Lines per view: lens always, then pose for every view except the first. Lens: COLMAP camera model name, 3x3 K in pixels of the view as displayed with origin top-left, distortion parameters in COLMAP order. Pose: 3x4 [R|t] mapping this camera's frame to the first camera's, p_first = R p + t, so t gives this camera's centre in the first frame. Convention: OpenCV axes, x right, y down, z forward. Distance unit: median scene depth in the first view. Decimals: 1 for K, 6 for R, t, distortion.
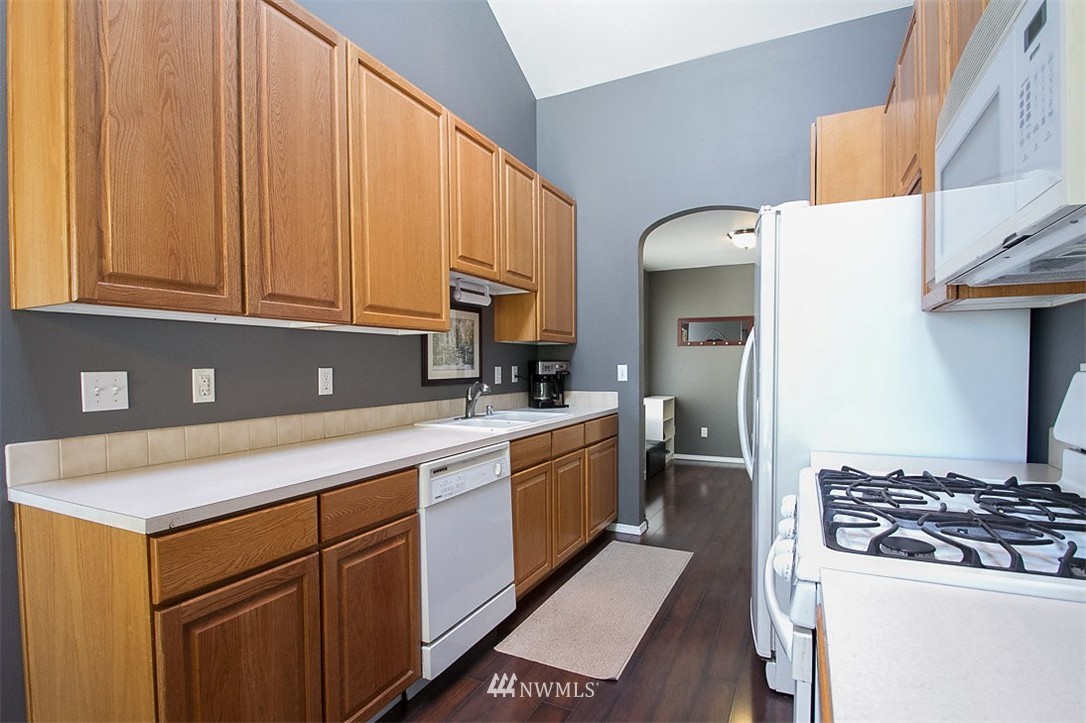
lens RADIAL K [[527.2, 0, 547.9], [0, 527.2, 370.3], [0, 0, 1]] dist [-0.004829, -0.007374]
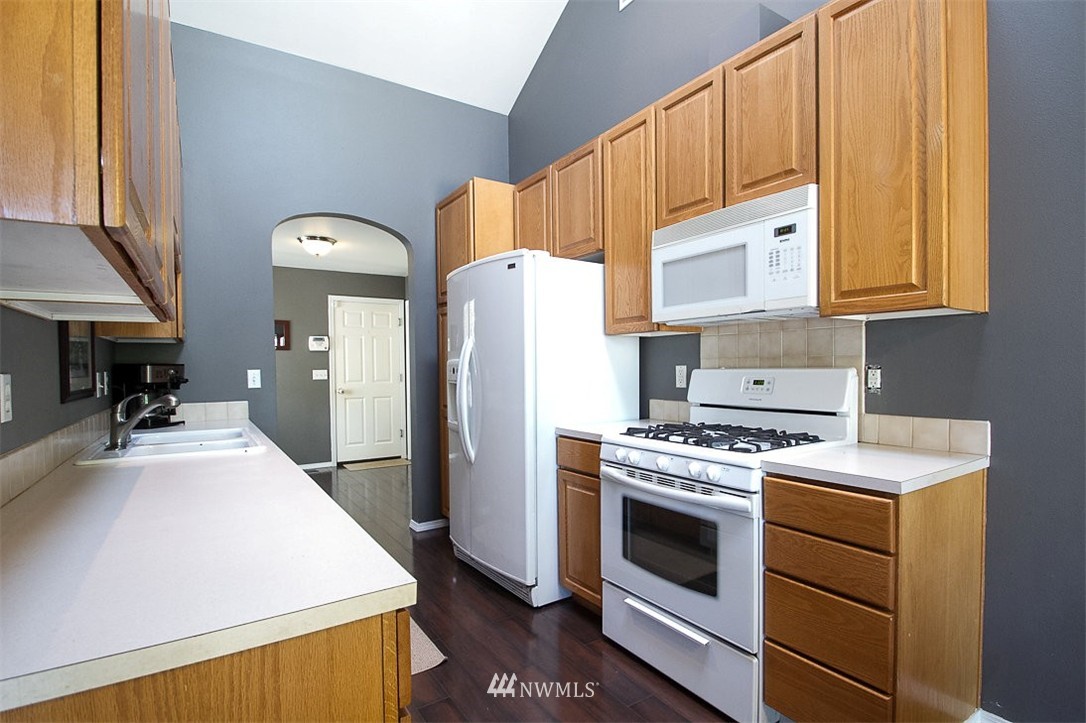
lens RADIAL K [[527.2, 0, 541.7], [0, 527.2, 364.4], [0, 0, 1]] dist [-0.004829, -0.007374]
pose [[0.490729, 0.001959, 0.871310, -0.535996], [0.017452, 0.999775, -0.012077, 0.000536], [-0.871138, 0.021133, 0.490584, 0.222554]]
